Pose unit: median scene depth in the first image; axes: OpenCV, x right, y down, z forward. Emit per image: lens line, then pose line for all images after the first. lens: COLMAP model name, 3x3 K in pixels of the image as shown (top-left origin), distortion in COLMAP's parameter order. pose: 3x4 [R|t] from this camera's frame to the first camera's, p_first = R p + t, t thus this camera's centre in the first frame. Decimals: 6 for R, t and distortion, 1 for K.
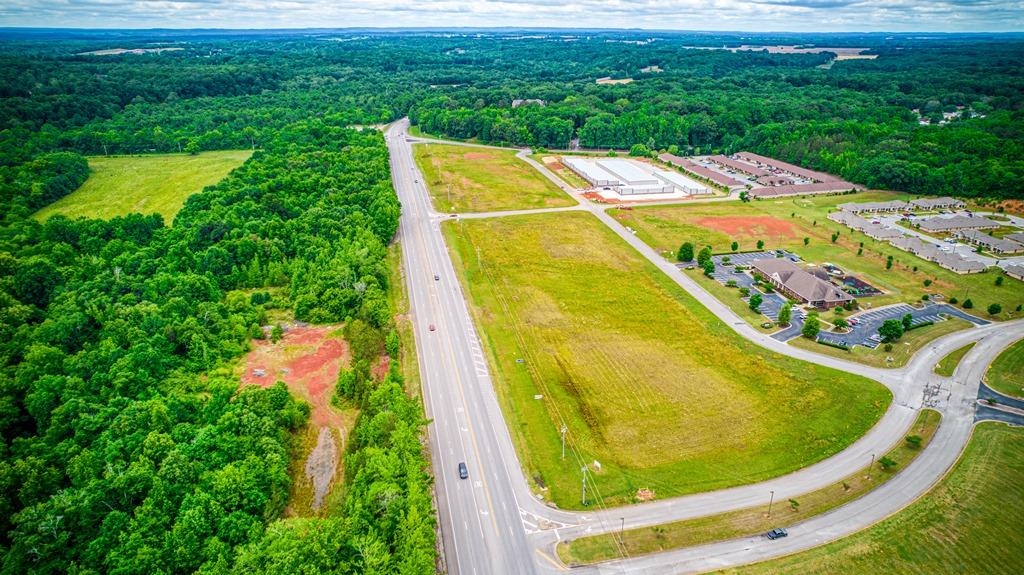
lens RADIAL K [[650.3, 0, 515.9], [0, 650.3, 290.2], [0, 0, 1]] dist [-0.043108, 0.030739]
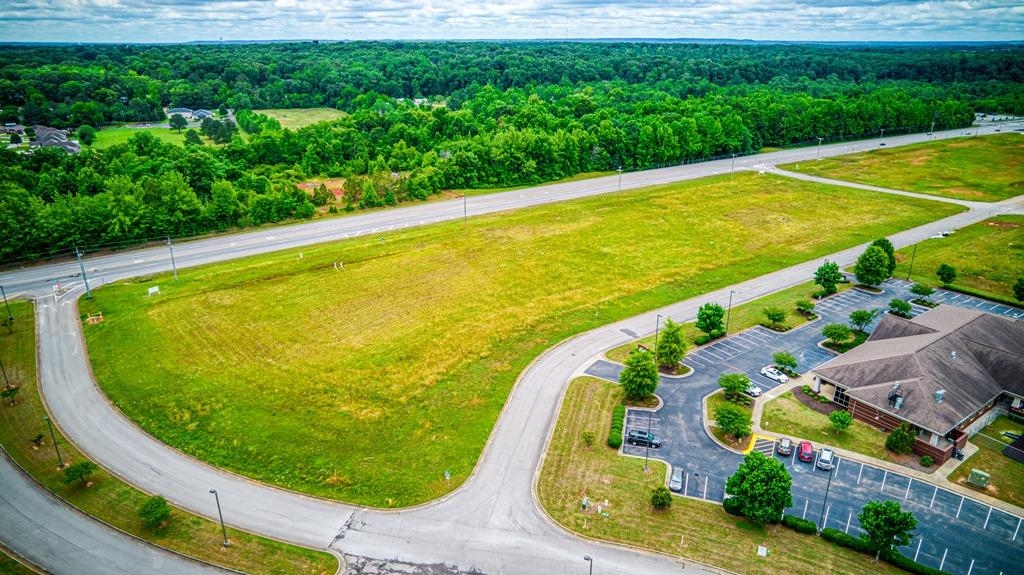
lens RADIAL K [[650.3, 0, 511.6], [0, 650.3, 286.2], [0, 0, 1]] dist [-0.043108, 0.030739]
pose [[0.401013, 0.317345, -0.859349, 0.523954], [-0.347731, 0.920601, 0.177697, -0.026406], [0.847509, 0.227563, 0.479524, 0.497017]]
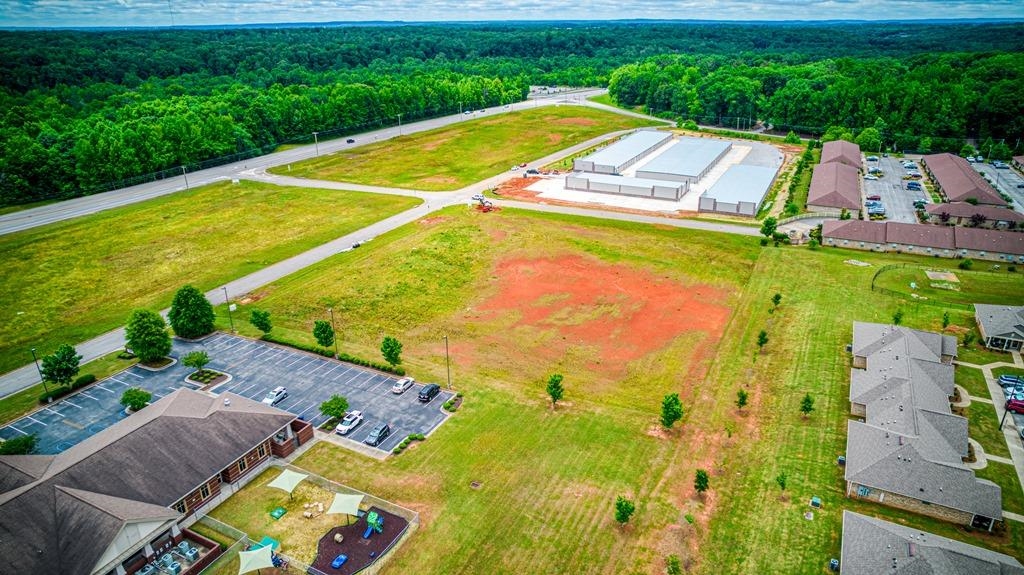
lens RADIAL K [[634.7, 0, 519.3], [0, 634.7, 289.0], [0, 0, 1]] dist [-0.036843, 0.012662]
pose [[0.778095, 0.230350, -0.584386, 0.567877], [-0.225382, 0.970766, 0.082561, -0.132958], [0.586320, 0.067470, 0.807265, 0.751803]]
